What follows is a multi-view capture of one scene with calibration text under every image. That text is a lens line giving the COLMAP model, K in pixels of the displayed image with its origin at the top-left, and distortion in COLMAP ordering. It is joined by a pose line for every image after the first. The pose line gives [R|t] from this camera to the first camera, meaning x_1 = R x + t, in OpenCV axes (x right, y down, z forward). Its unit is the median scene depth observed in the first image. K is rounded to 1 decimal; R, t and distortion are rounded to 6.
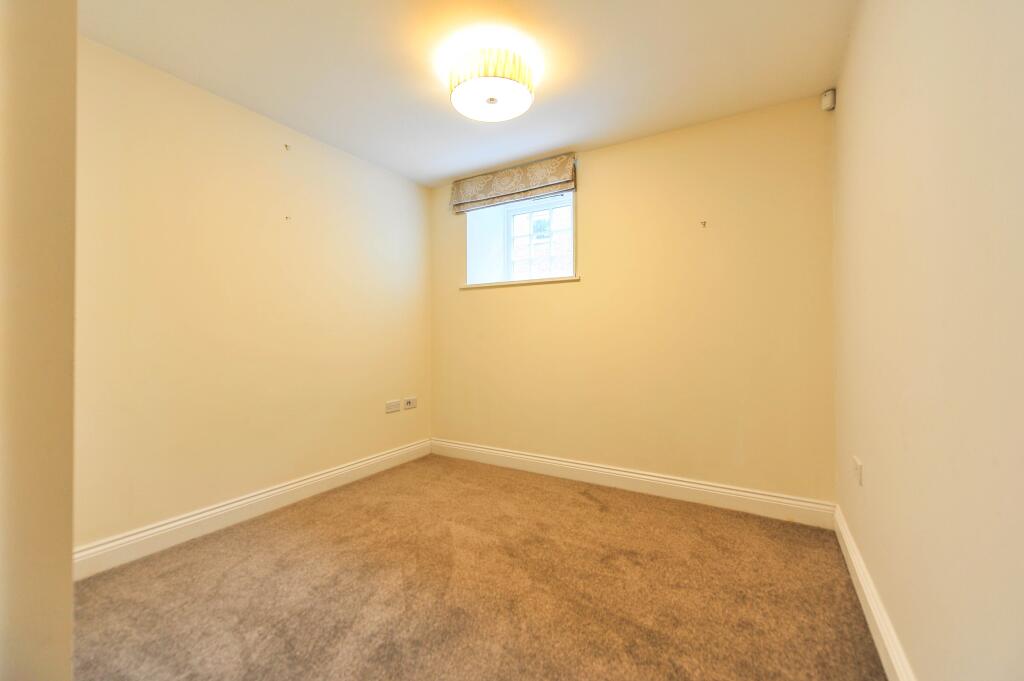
lens RADIAL K [[400.0, 0, 506.5], [0, 400.0, 339.8], [0, 0, 1]] dist [0.002789, 0.000007]
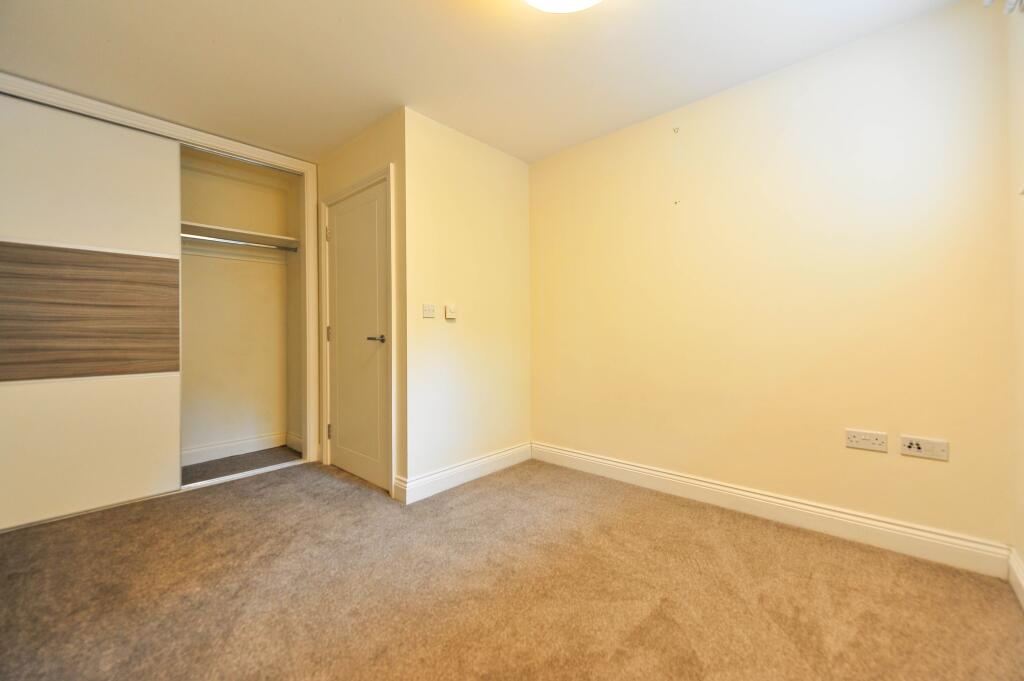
lens RADIAL K [[400.0, 0, 519.7], [0, 400.0, 337.5], [0, 0, 1]] dist [0.002789, 0.000007]
pose [[-0.154746, 0.010342, -0.987900, 0.449049], [-0.000802, 0.999944, 0.010594, 0.014946], [0.987954, 0.002432, -0.154729, 0.730205]]
